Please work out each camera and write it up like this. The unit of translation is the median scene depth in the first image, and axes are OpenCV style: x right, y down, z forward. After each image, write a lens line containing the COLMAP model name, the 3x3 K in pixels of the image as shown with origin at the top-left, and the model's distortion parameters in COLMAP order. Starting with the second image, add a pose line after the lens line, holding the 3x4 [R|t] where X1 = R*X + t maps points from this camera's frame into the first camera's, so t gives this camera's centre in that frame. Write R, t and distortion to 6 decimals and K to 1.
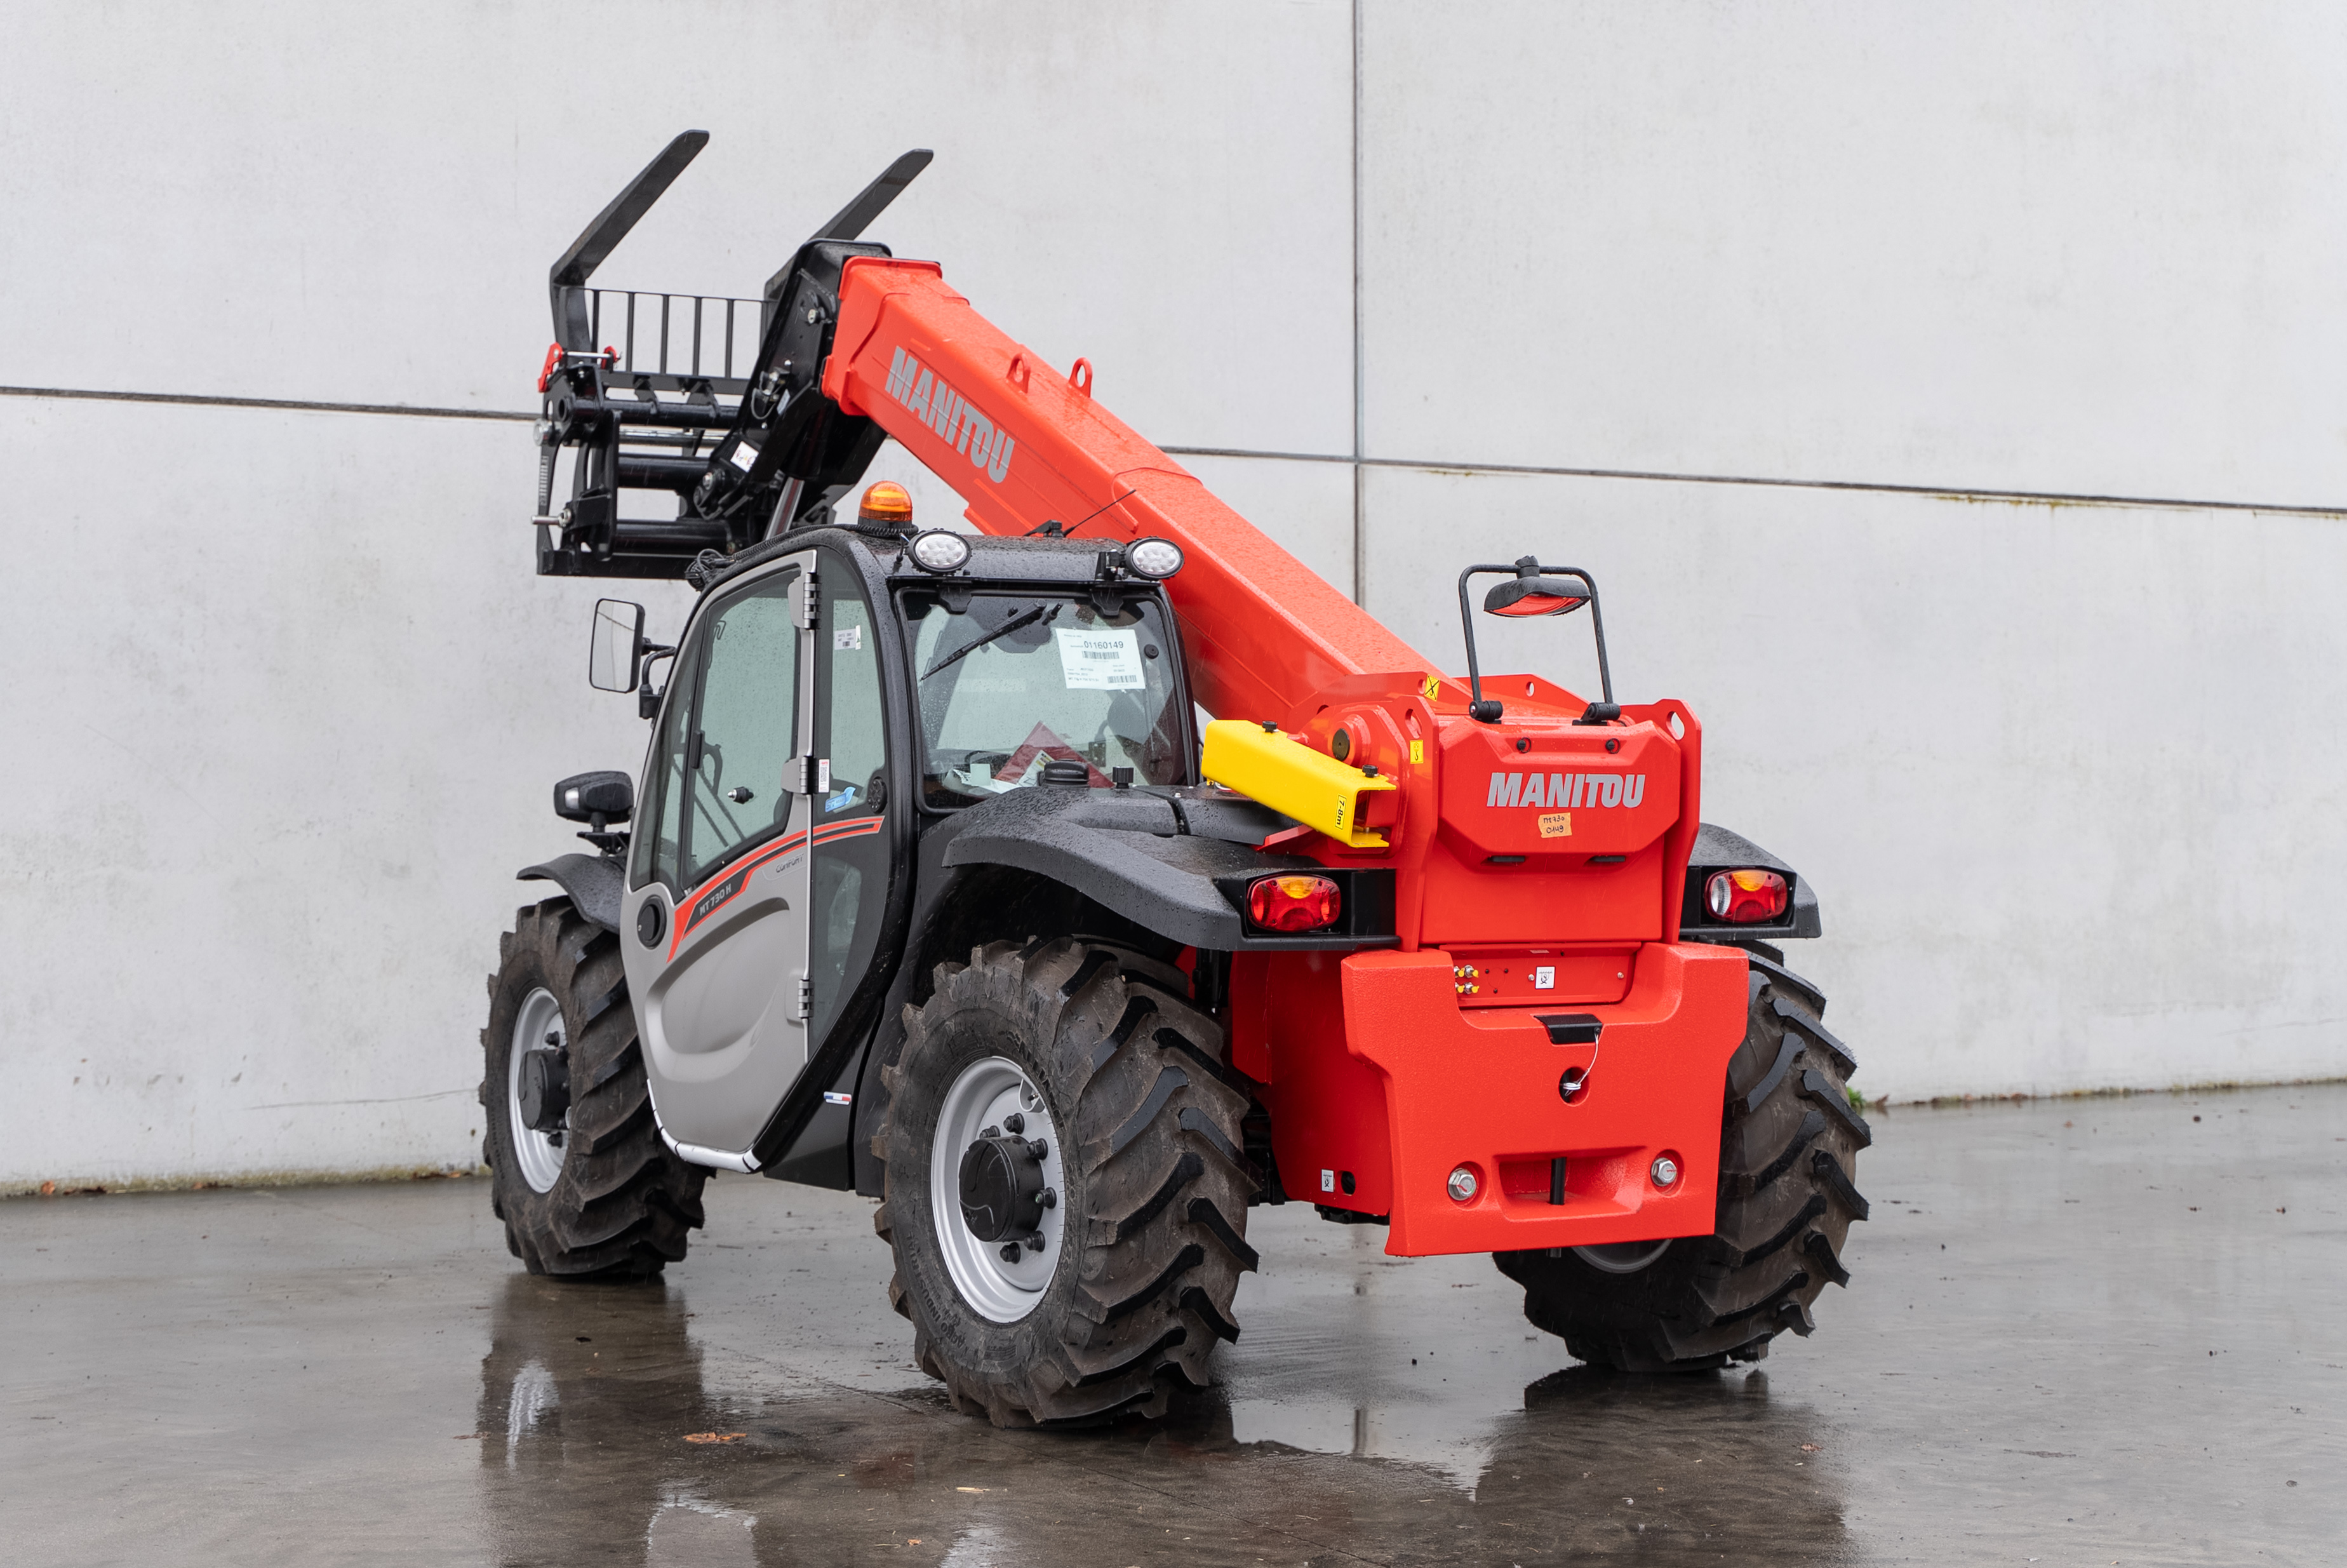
lens RADIAL K [[3892.4, 0, 1158.4], [0, 3892.4, 785.6], [0, 0, 1]] dist [-0.002113, 0.000000]
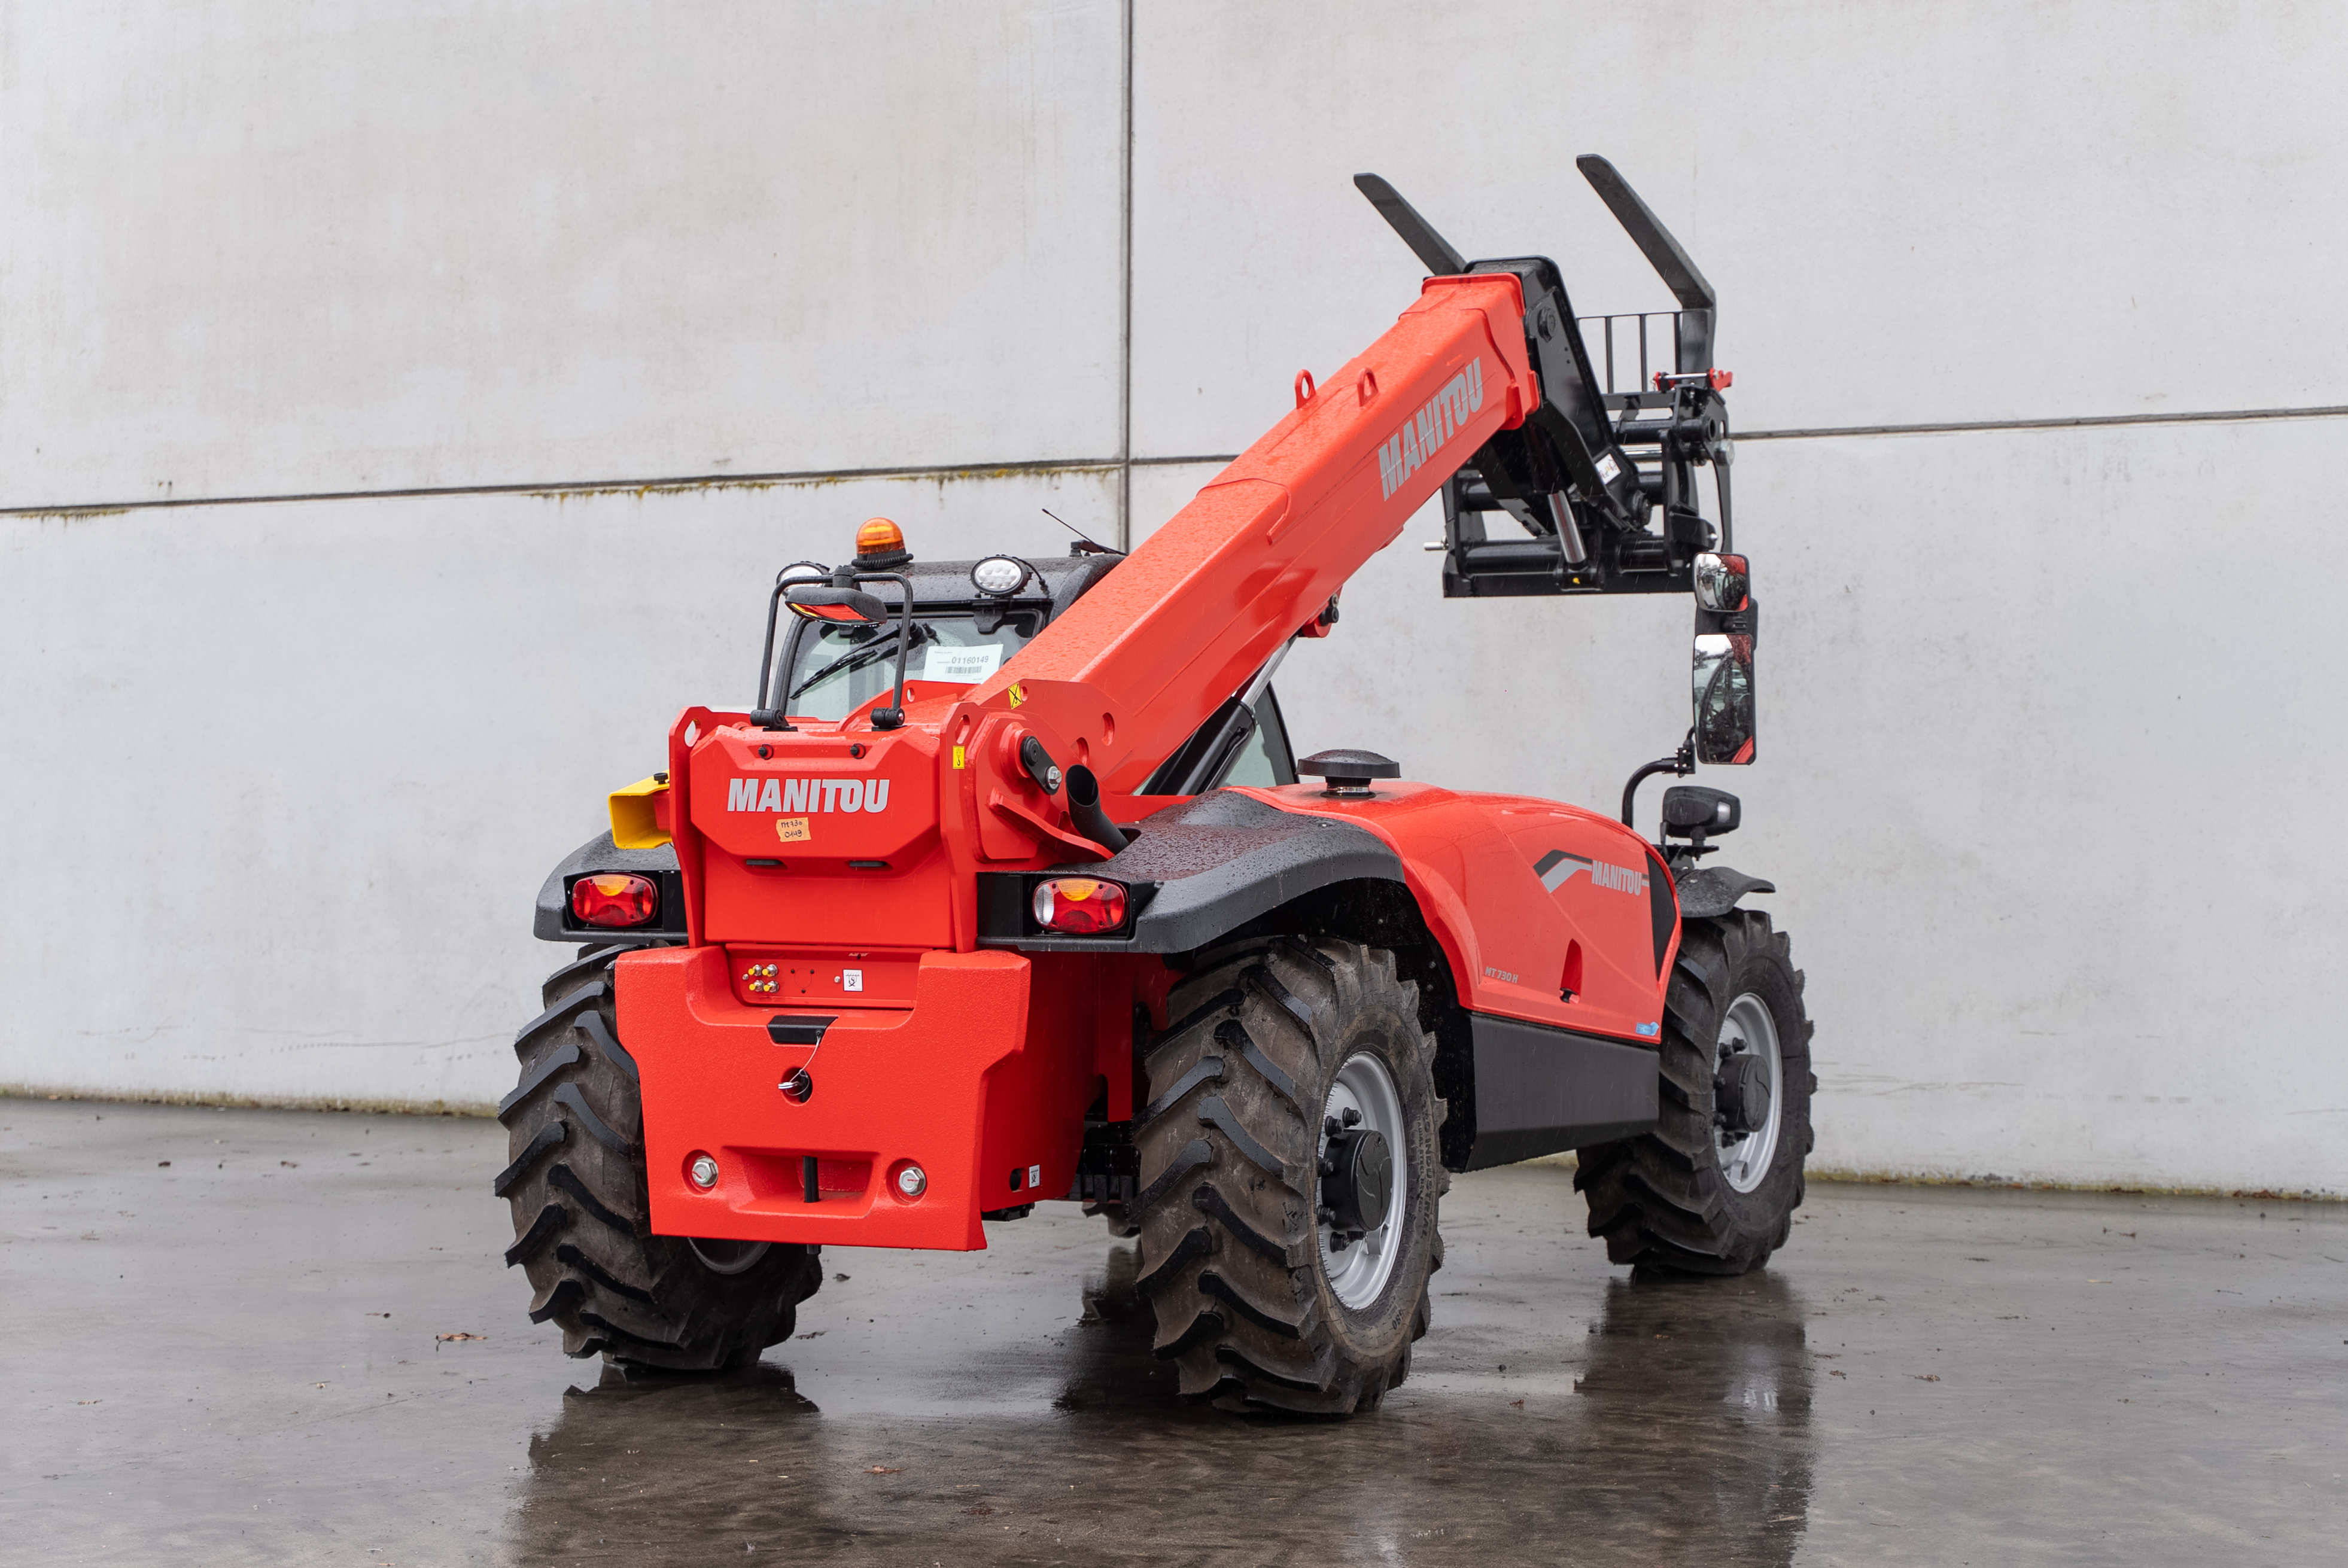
lens RADIAL K [[3892.3, 0, 1241.1], [0, 3892.3, 798.0], [0, 0, 1]] dist [0.000742, 0.000000]
pose [[0.565921, -0.002776, -0.824455, 0.637737], [0.001610, 0.999996, -0.002262, 0.002748], [0.824458, -0.000047, 0.565924, 0.327260]]
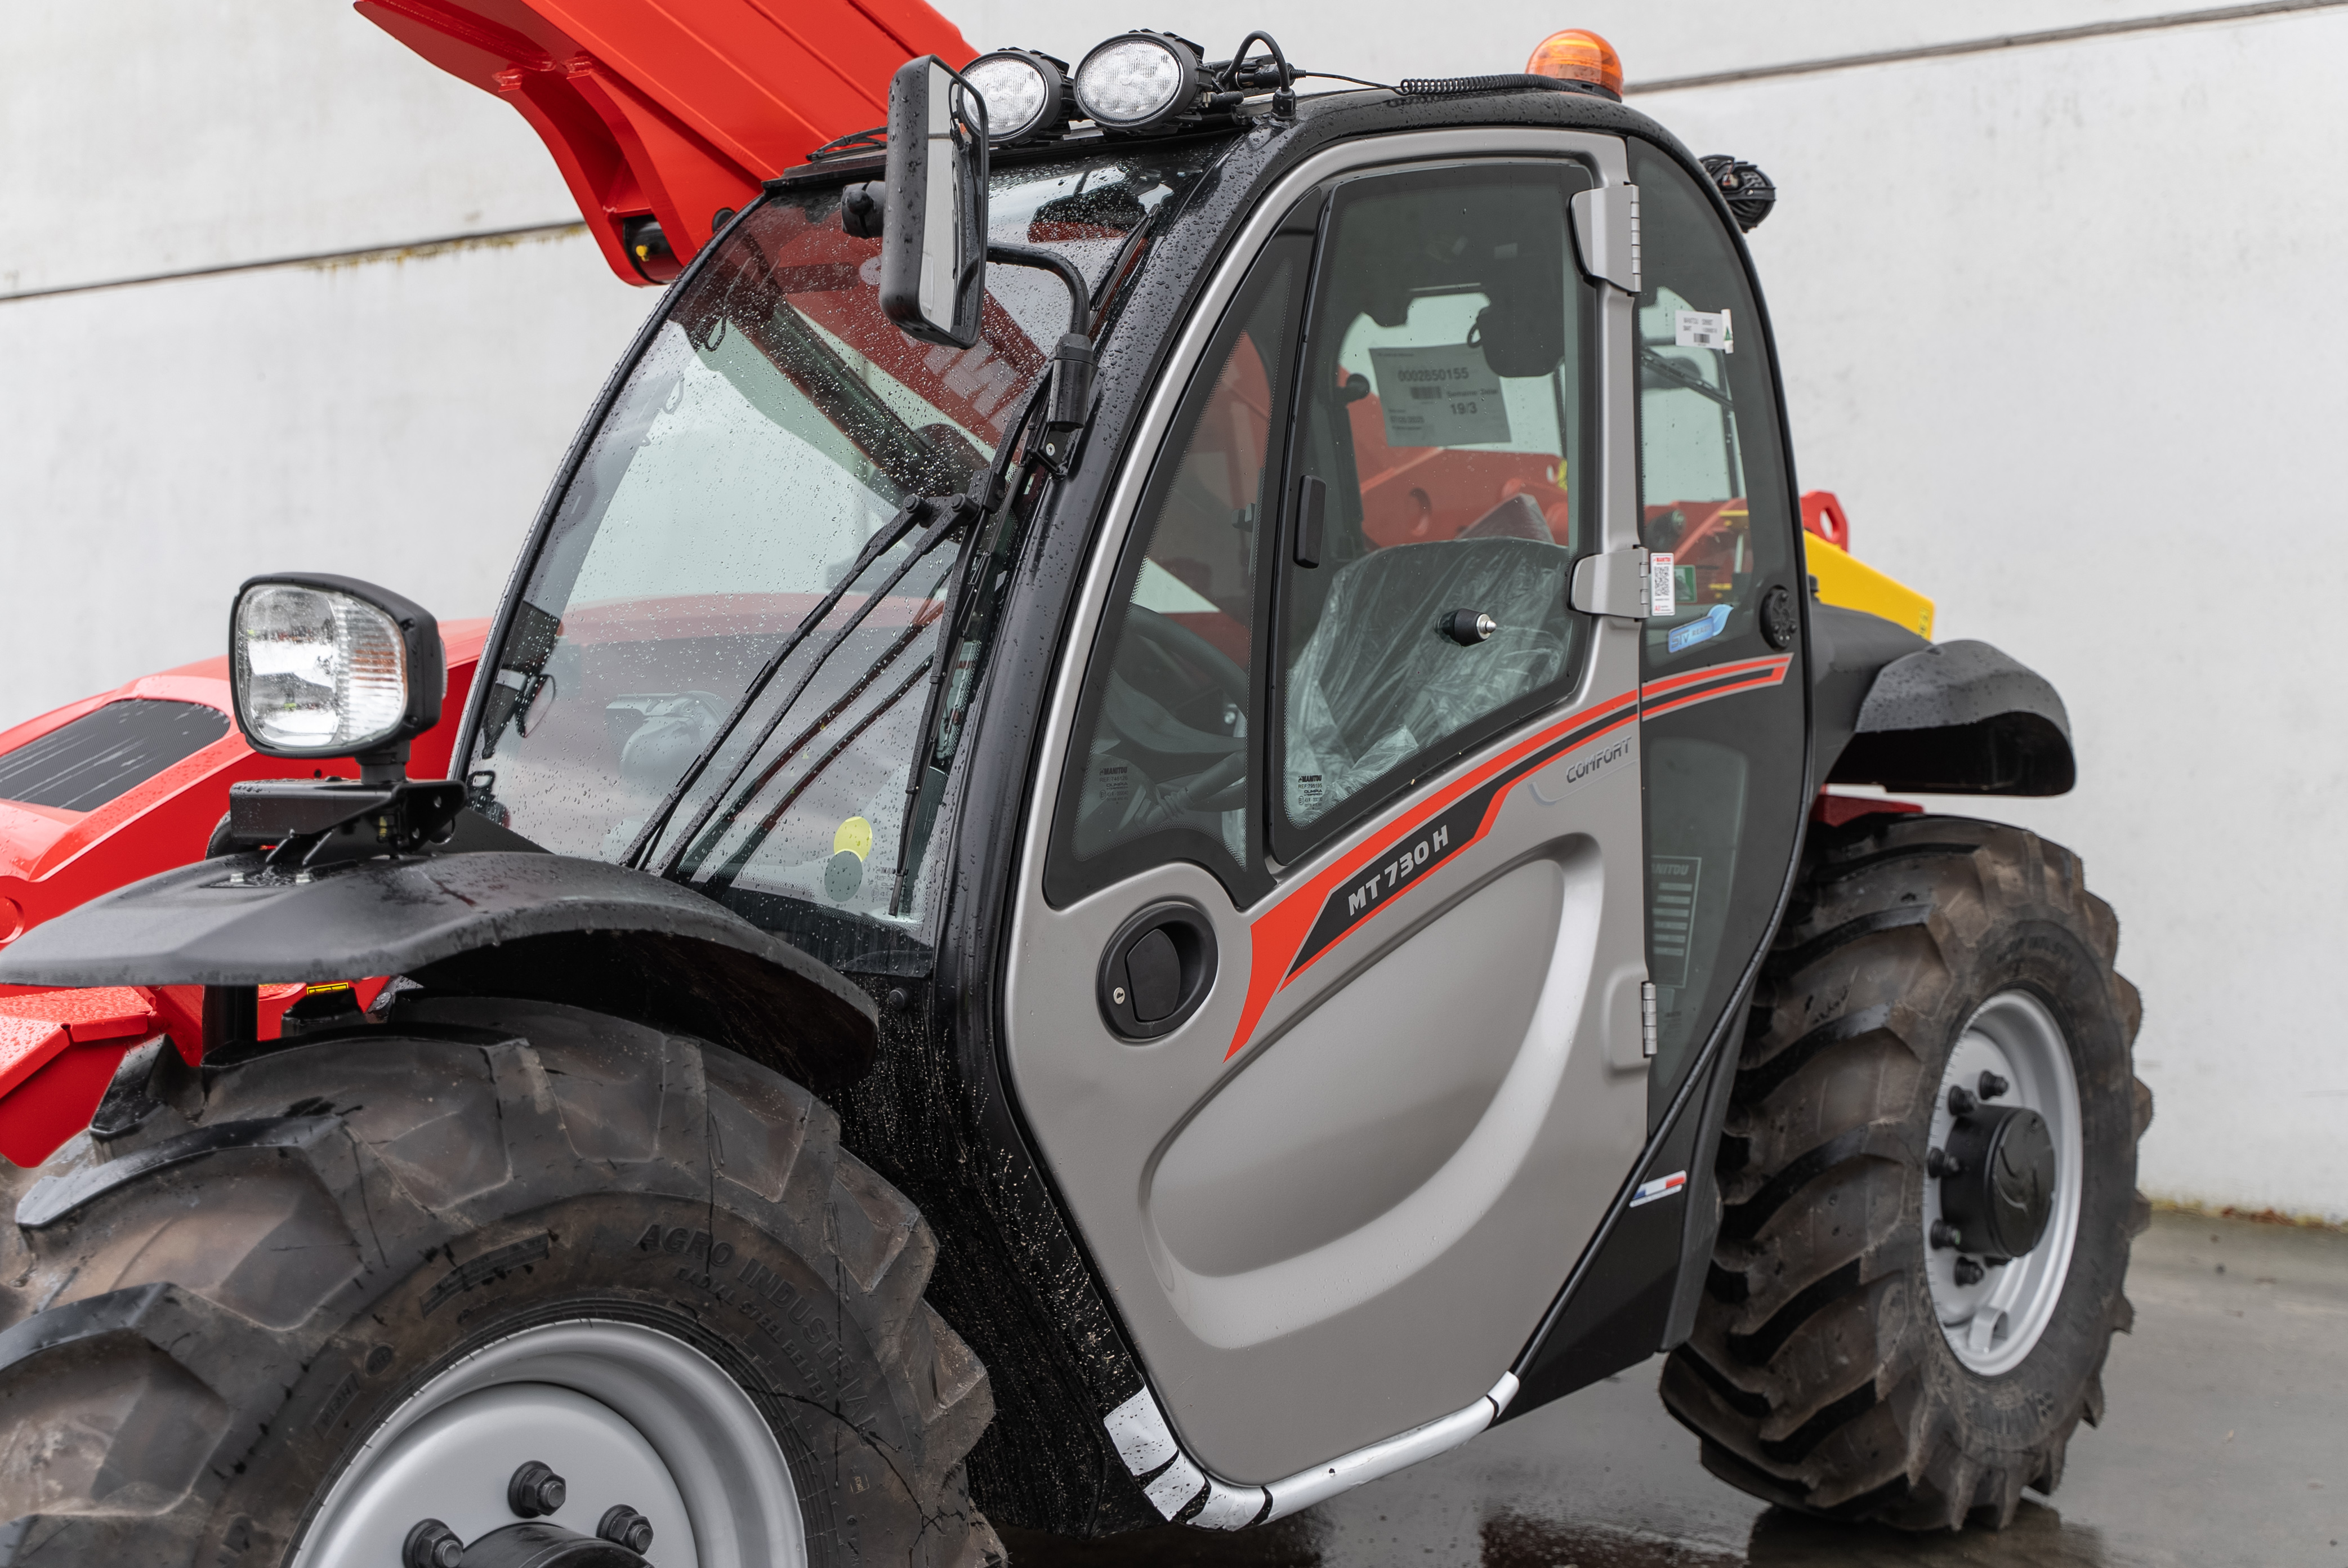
lens RADIAL K [[3135.4, 0, 1197.6], [0, 3135.4, 772.4], [0, 0, 1]] dist [-0.009840, 0.000000]
pose [[0.362589, 0.041022, -0.931046, 0.382461], [0.007024, 0.998882, 0.046746, 0.002759], [0.931923, -0.023489, 0.361896, 0.753779]]
